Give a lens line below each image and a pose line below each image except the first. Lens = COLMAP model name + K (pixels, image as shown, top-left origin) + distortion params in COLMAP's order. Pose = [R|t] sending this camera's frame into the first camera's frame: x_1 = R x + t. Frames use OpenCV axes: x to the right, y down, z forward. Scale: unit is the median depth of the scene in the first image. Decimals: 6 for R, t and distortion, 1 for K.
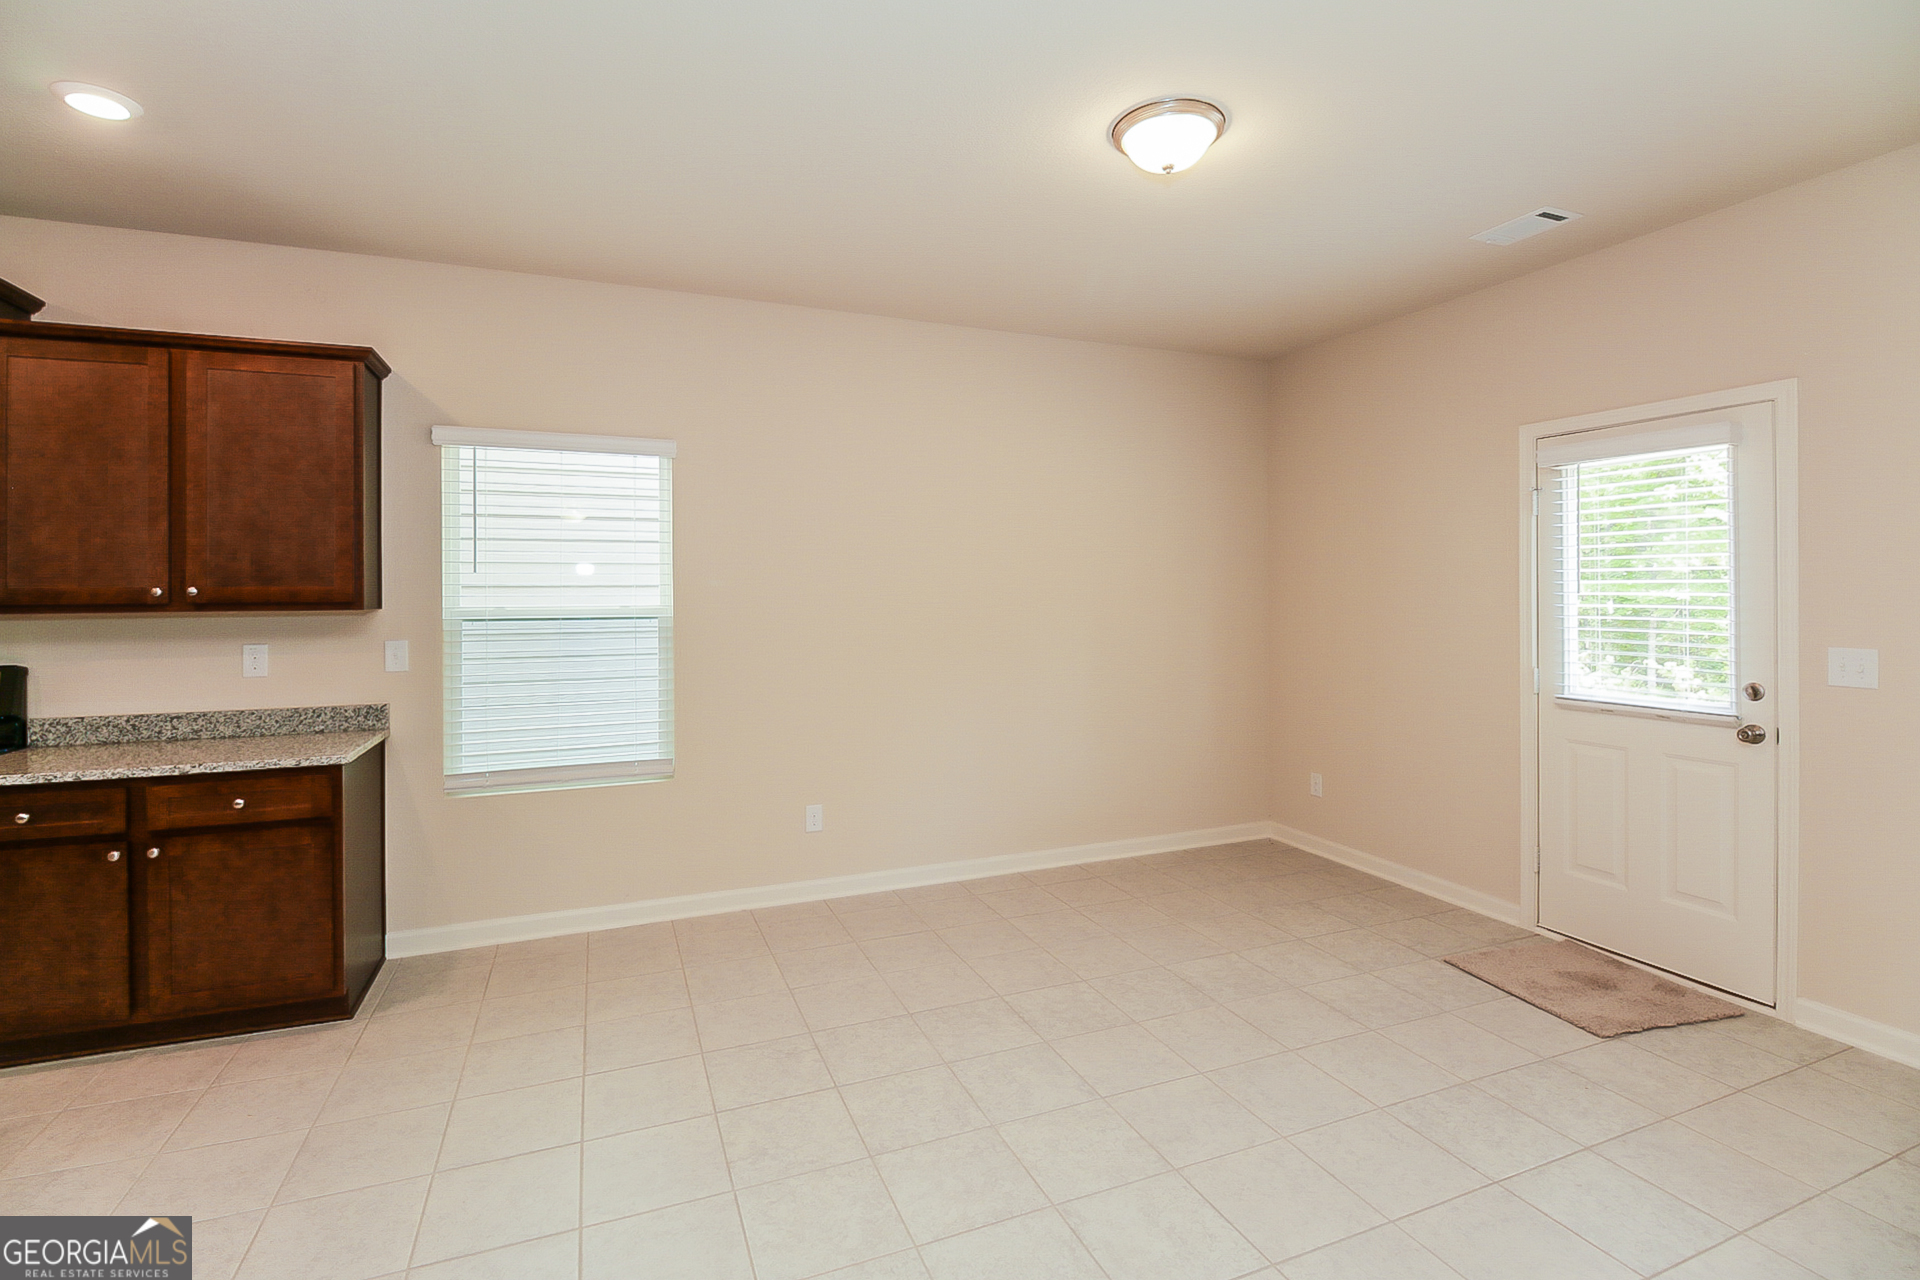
lens RADIAL K [[883.3, 0, 954.9], [0, 883.3, 606.9], [0, 0, 1]] dist [-0.004724, -0.000531]
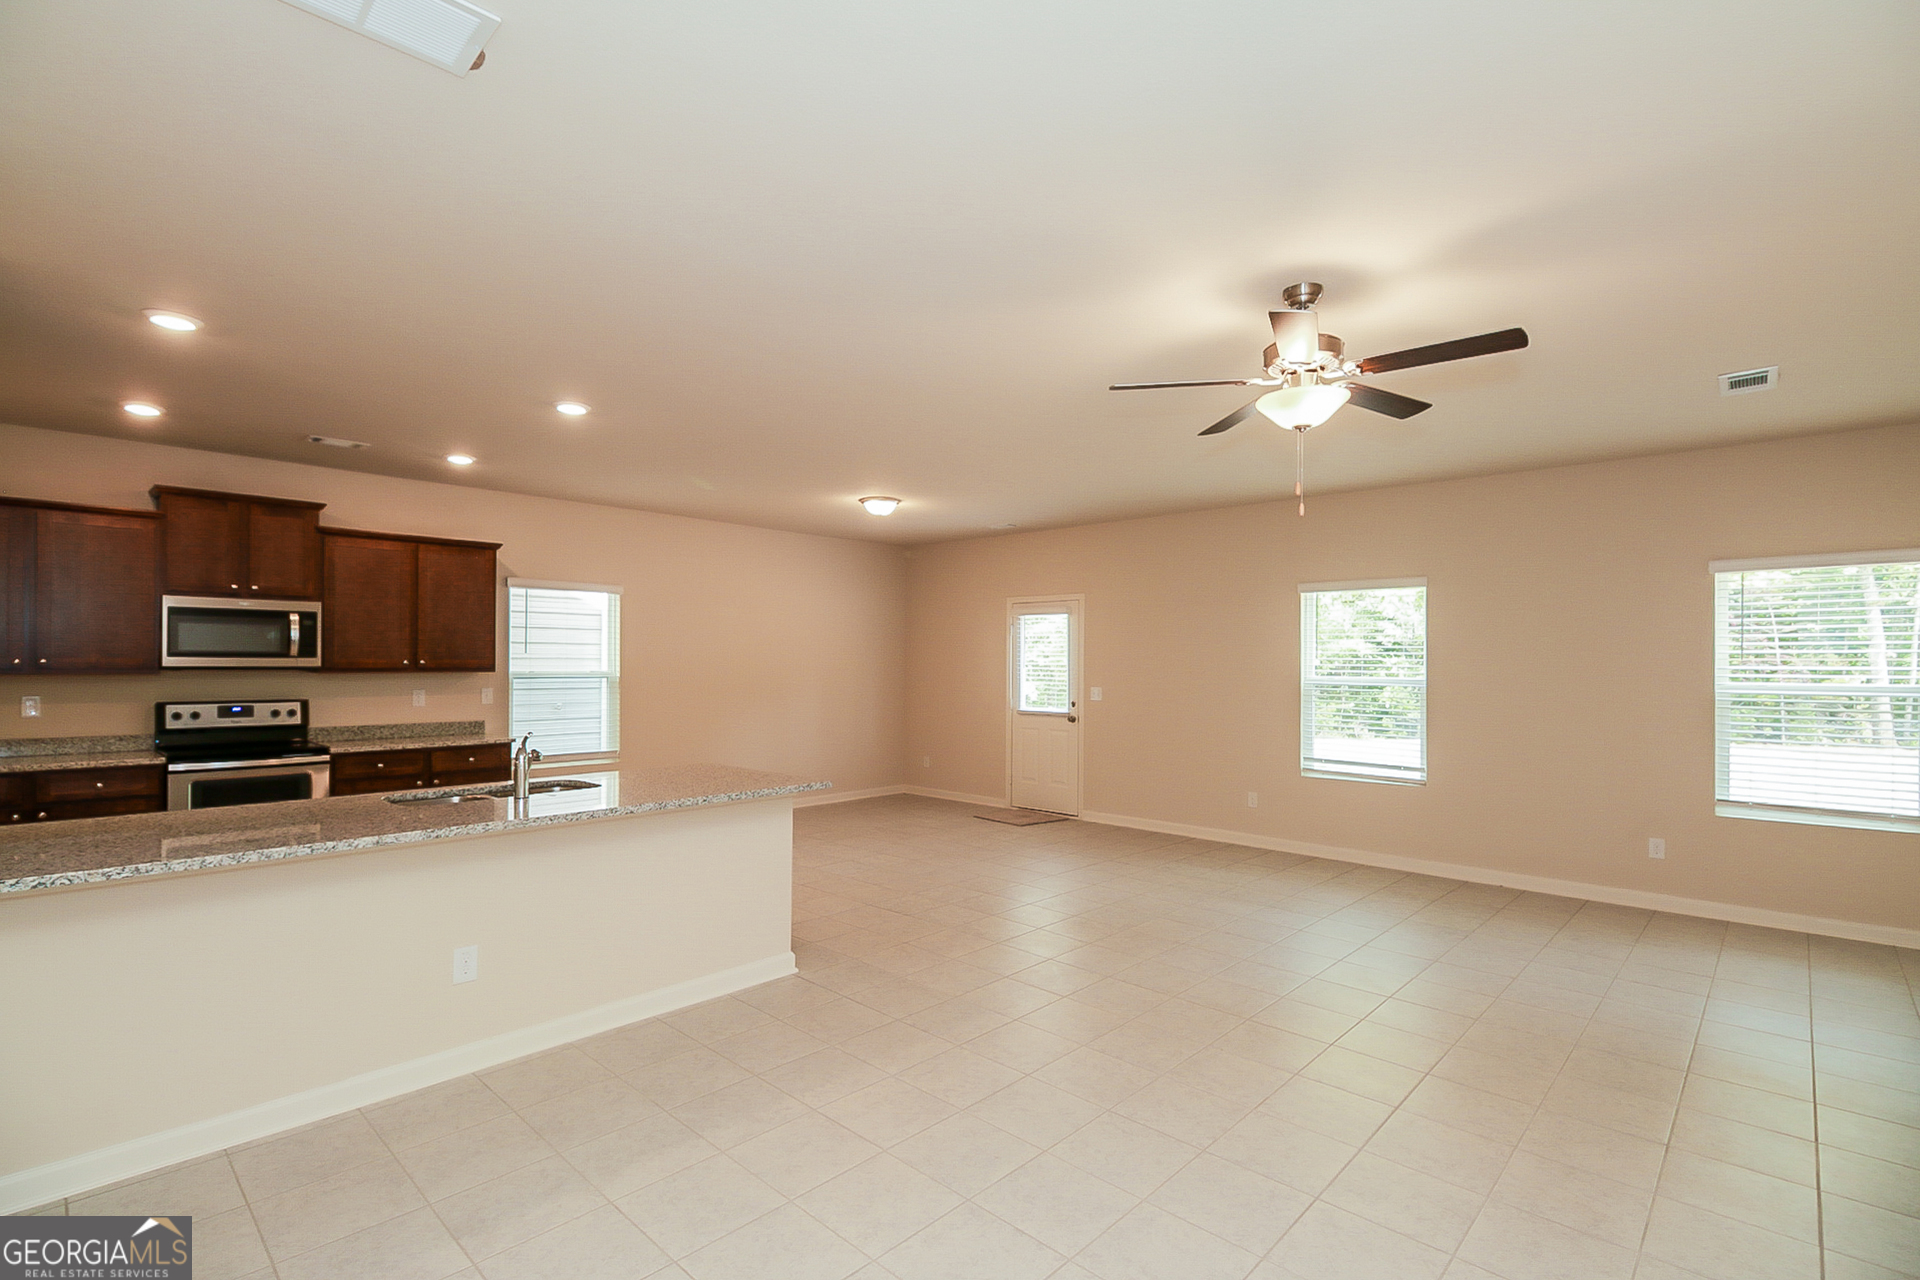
lens RADIAL K [[889.9, 0, 958.6], [0, 889.9, 669.8], [0, 0, 1]] dist [-0.001342, -0.000141]
pose [[0.909749, 0.006607, 0.415105, -0.550933], [-0.004007, 0.999967, -0.007135, 0.009208], [-0.415139, 0.004827, 0.909745, -1.313157]]
